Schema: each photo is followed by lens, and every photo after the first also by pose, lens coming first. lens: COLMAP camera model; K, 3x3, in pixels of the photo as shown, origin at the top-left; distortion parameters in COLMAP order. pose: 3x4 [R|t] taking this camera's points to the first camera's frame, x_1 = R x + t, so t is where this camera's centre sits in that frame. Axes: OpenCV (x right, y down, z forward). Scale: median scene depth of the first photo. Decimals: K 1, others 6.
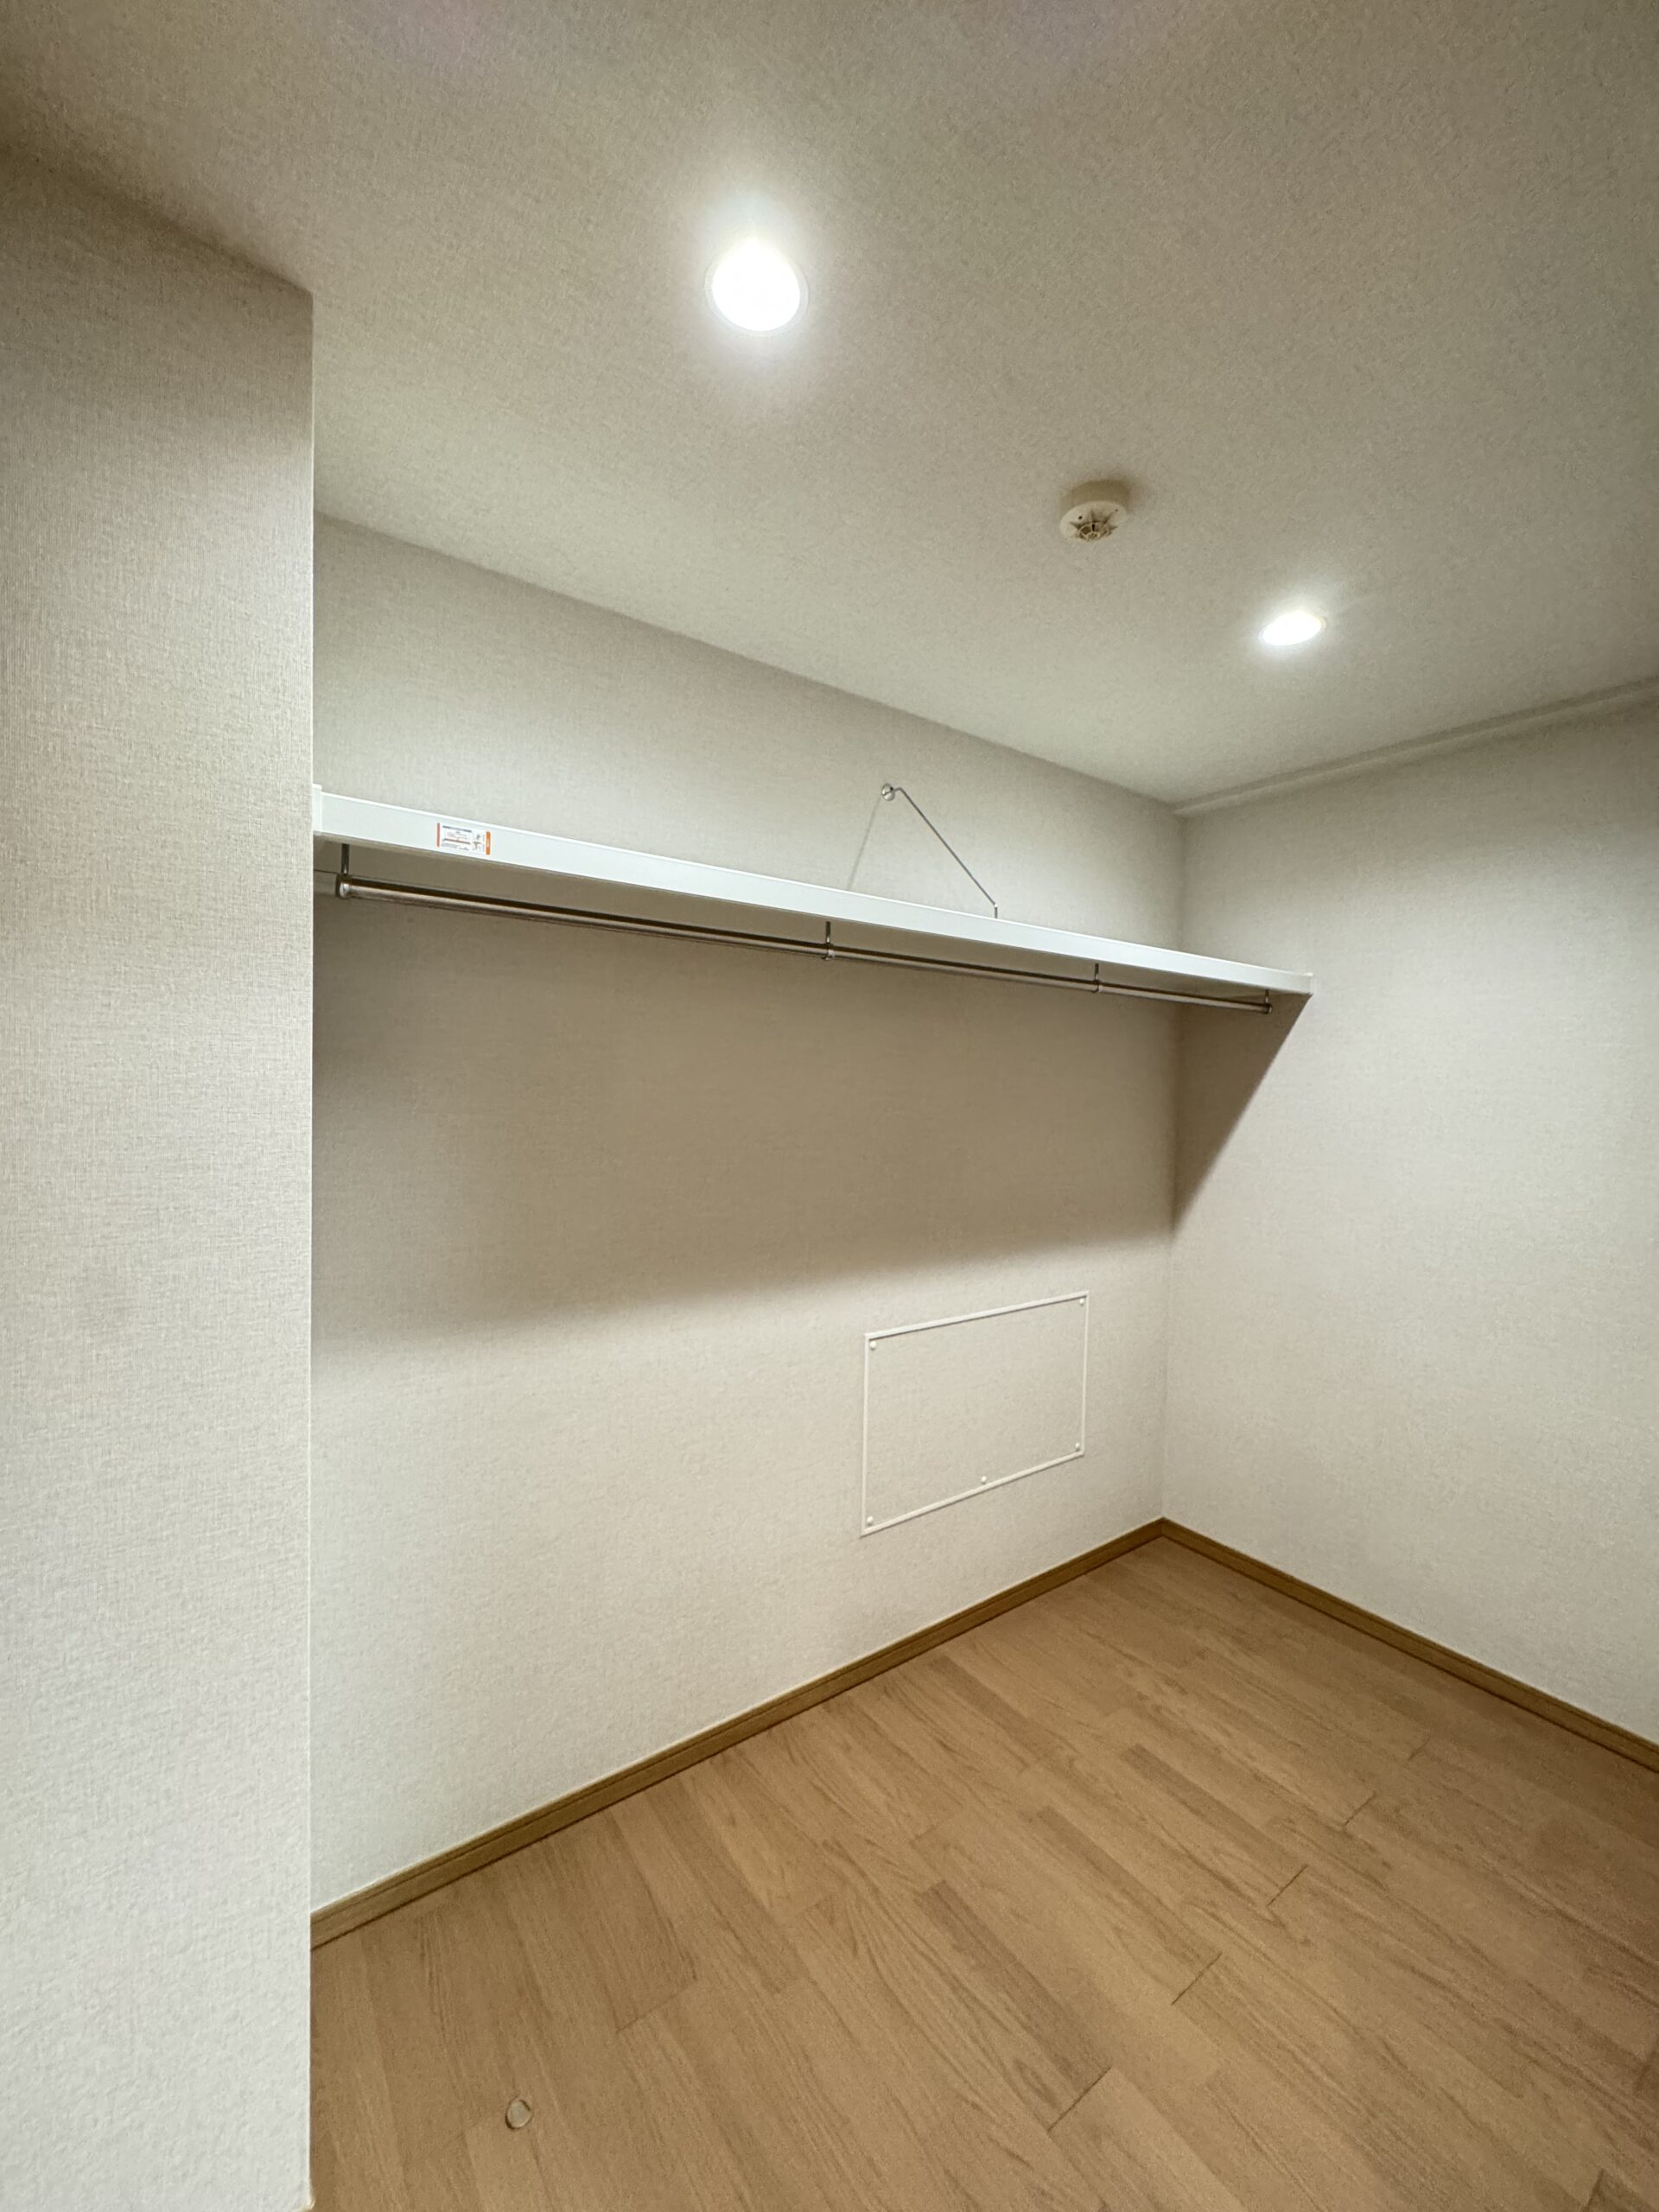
lens RADIAL K [[884.7, 0, 827.0], [0, 884.7, 1107.1], [0, 0, 1]] dist [-0.003201, 0.000119]
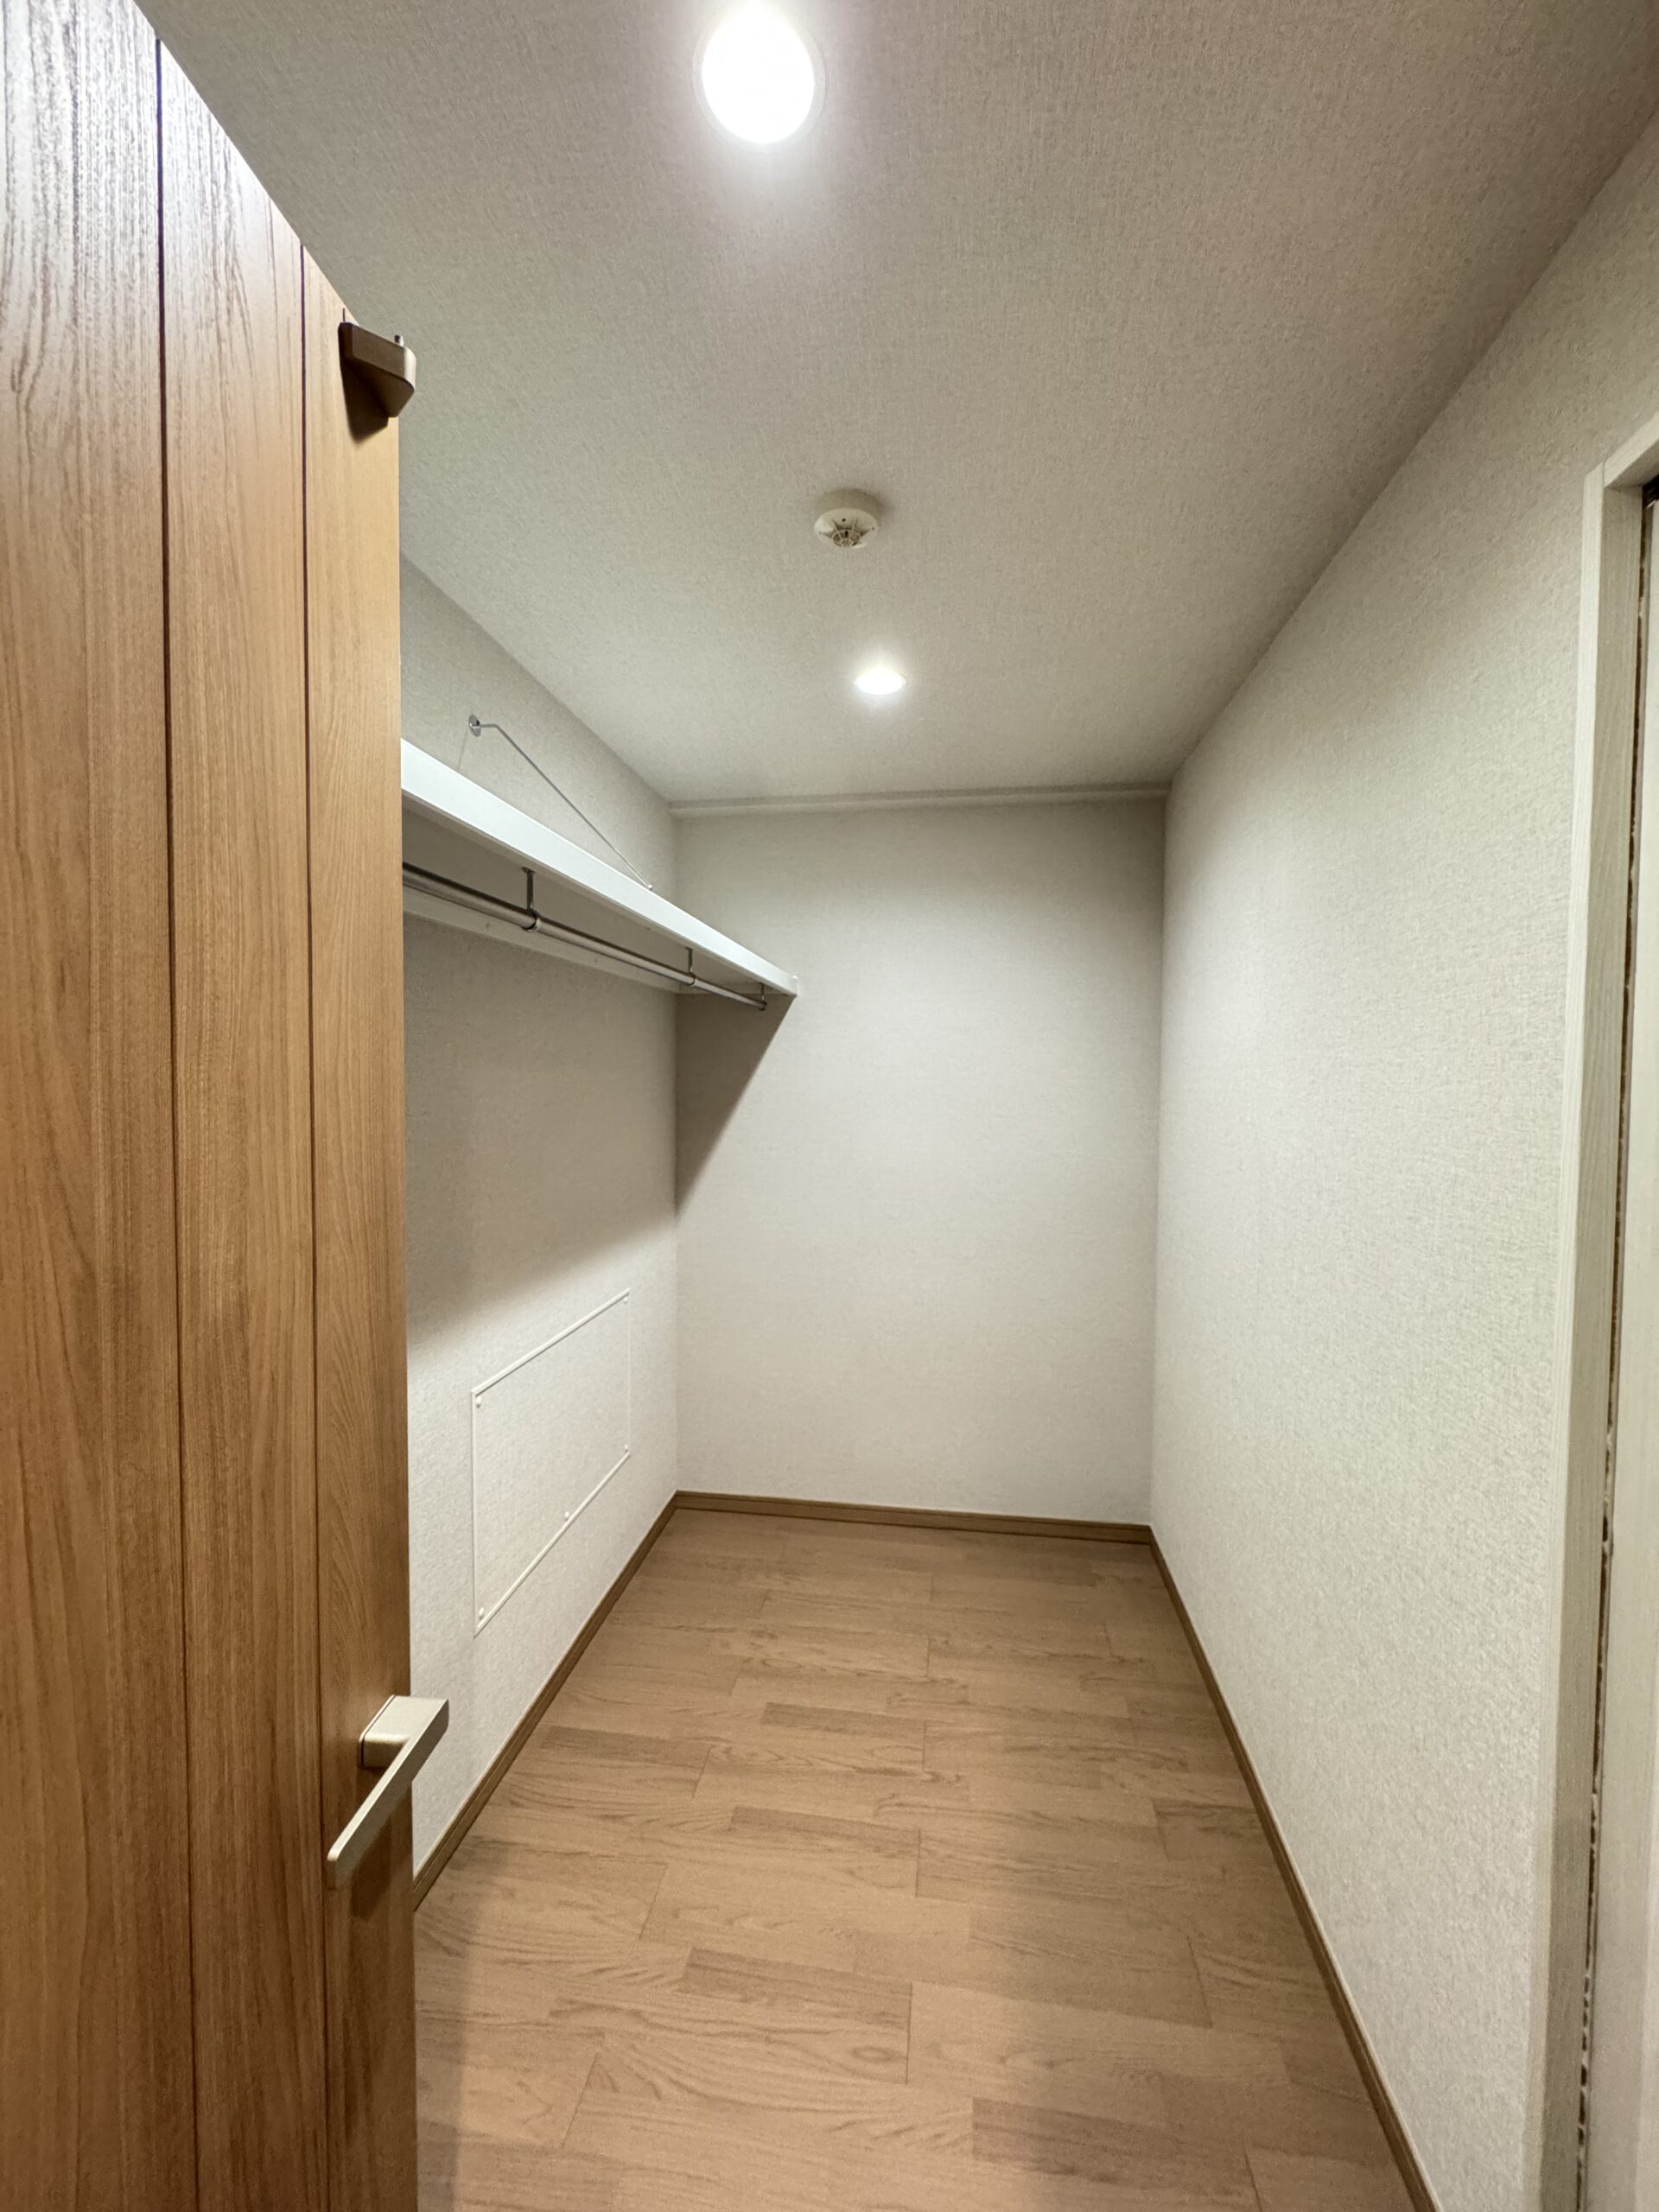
lens RADIAL K [[884.7, 0, 828.0], [0, 884.7, 1105.4], [0, 0, 1]] dist [-0.003201, 0.000119]
pose [[0.696341, -0.043814, 0.716373, -0.348595], [0.032626, 0.999035, 0.029388, -0.021914], [-0.716969, 0.002909, 0.697099, 0.227550]]
